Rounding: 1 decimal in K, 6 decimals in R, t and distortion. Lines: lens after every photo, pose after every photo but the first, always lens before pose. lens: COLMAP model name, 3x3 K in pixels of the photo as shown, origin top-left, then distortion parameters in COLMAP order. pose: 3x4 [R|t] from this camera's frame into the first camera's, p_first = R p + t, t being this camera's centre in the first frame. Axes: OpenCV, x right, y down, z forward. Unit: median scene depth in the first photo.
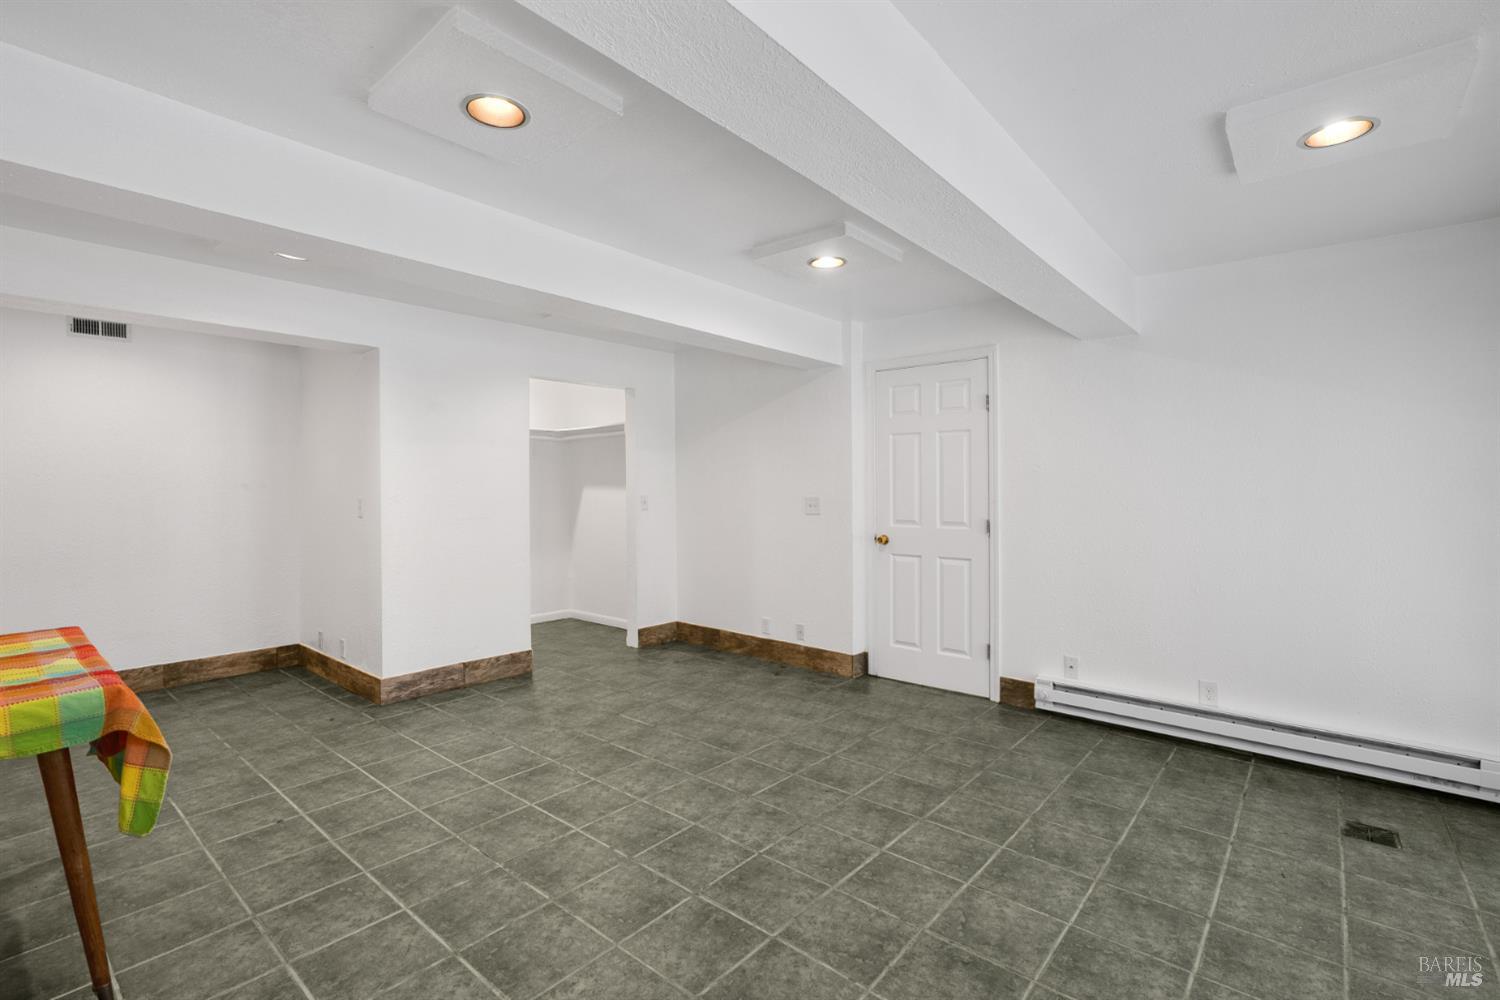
lens RADIAL K [[678.6, 0, 750.0], [0, 678.6, 500.0], [0, 0, 1]] dist [-0.006904, 0.000157]
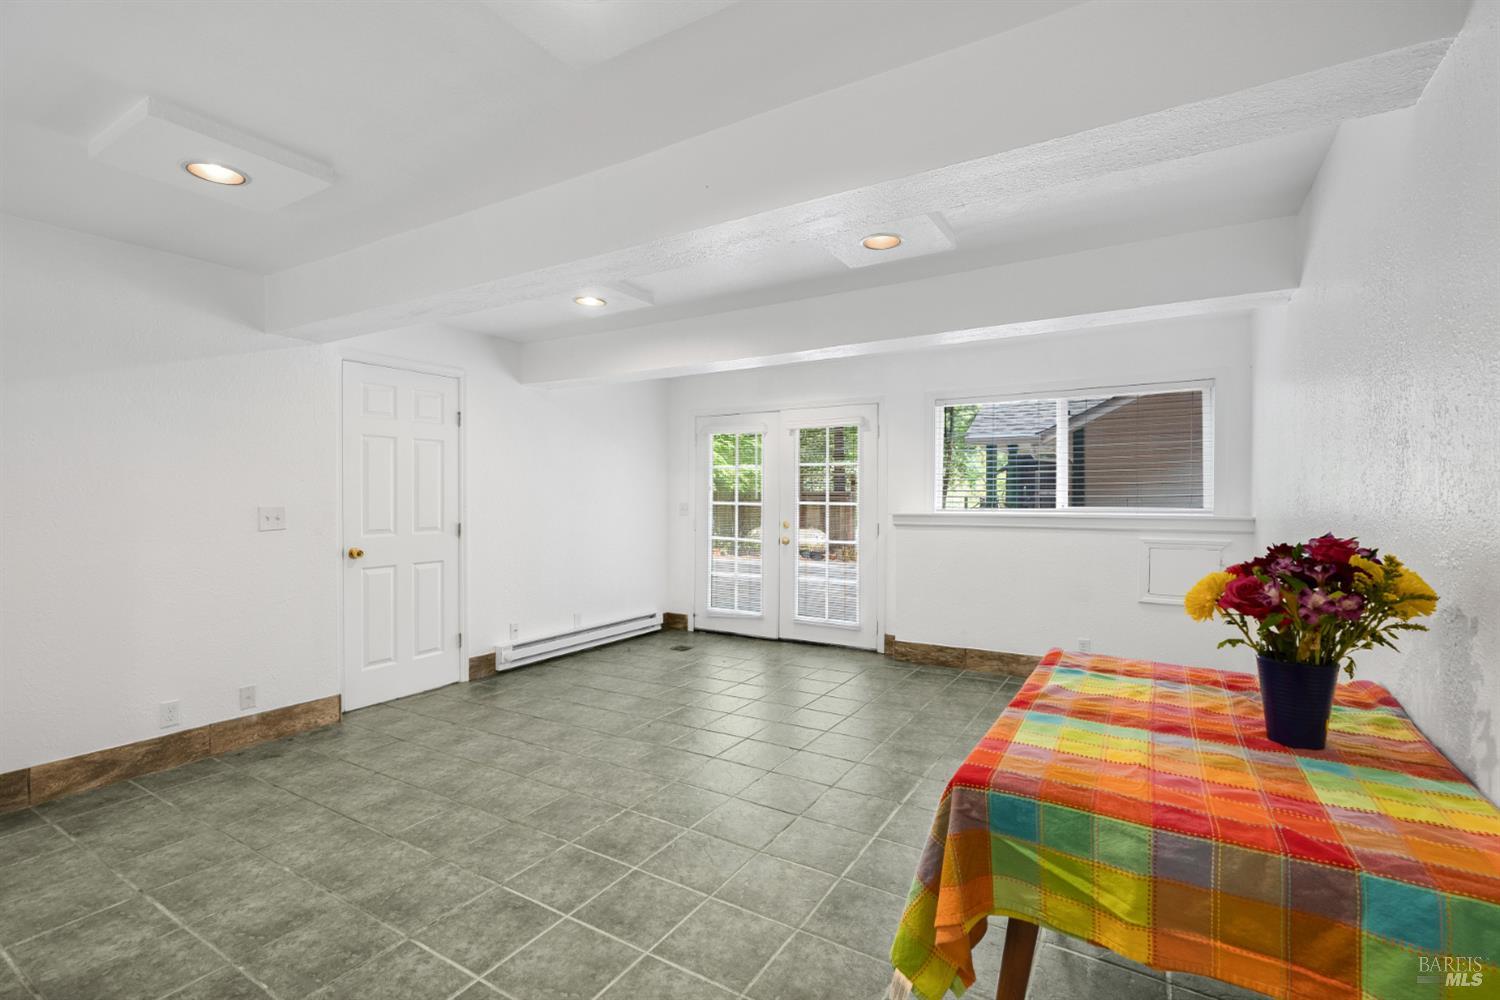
lens RADIAL K [[680.9, 0, 750.0], [0, 680.9, 500.0], [0, 0, 1]] dist [-0.001215, 0.000964]
pose [[-0.157335, -0.006058, 0.987527, -1.021478], [0.018715, 0.999783, 0.009114, -0.011704], [-0.987368, 0.019915, -0.157188, 0.850550]]
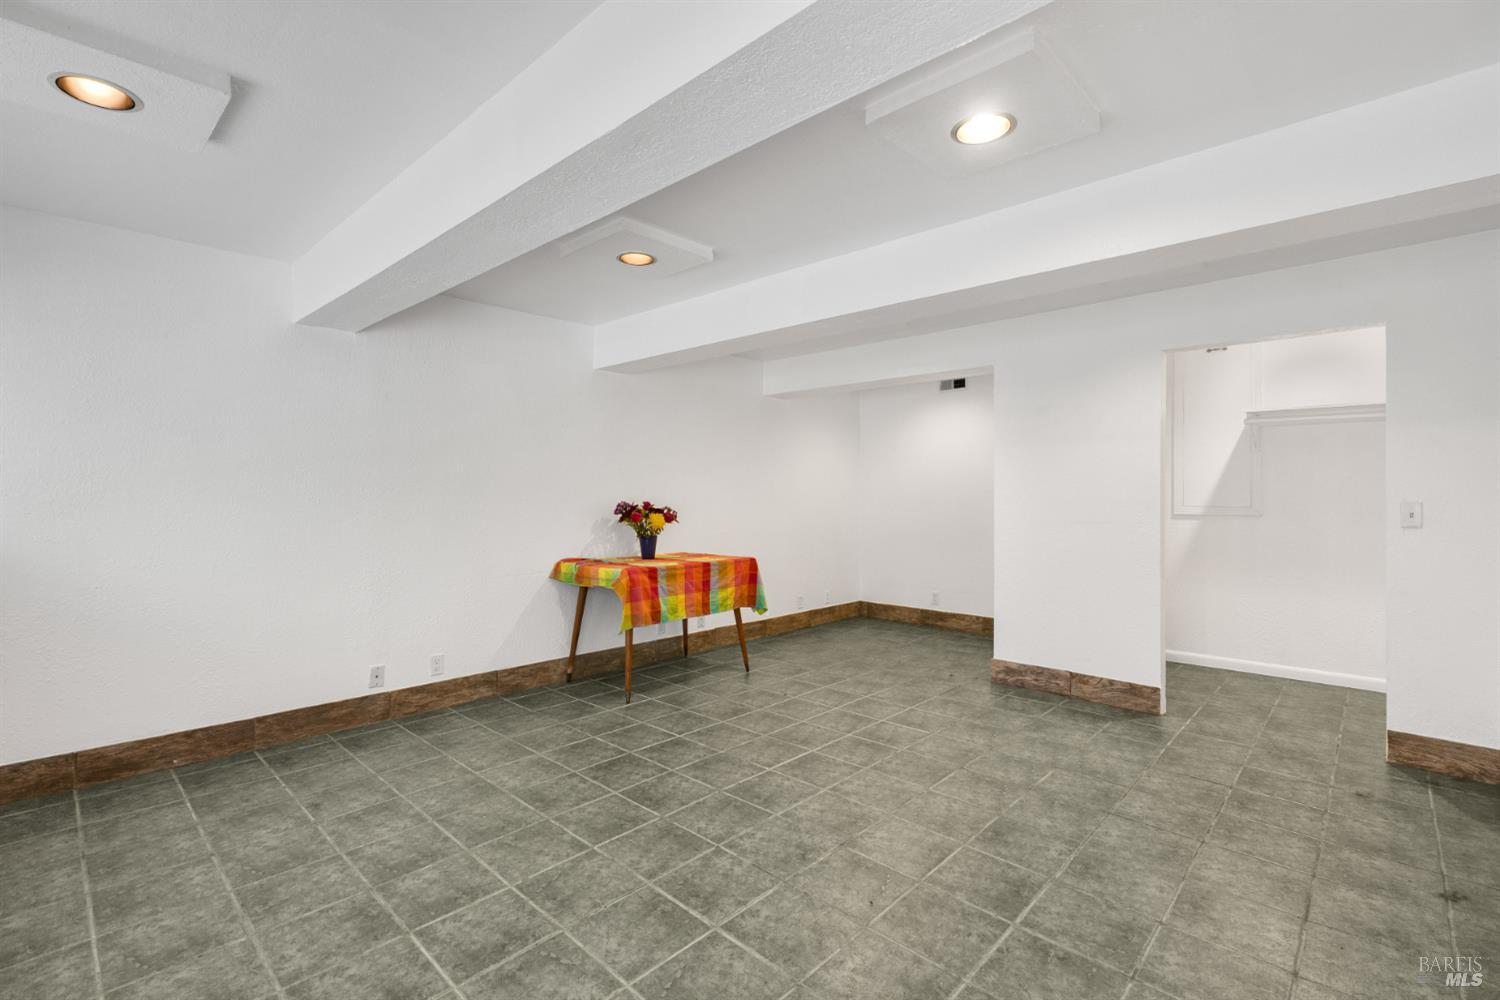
lens RADIAL K [[680.9, 0, 750.0], [0, 680.9, 500.0], [0, 0, 1]] dist [-0.001215, 0.000964]
pose [[-0.055512, 0.011445, -0.998392, 0.713746], [-0.018696, 0.999747, 0.012500, -0.007067], [0.998283, 0.019360, -0.055284, 0.763420]]
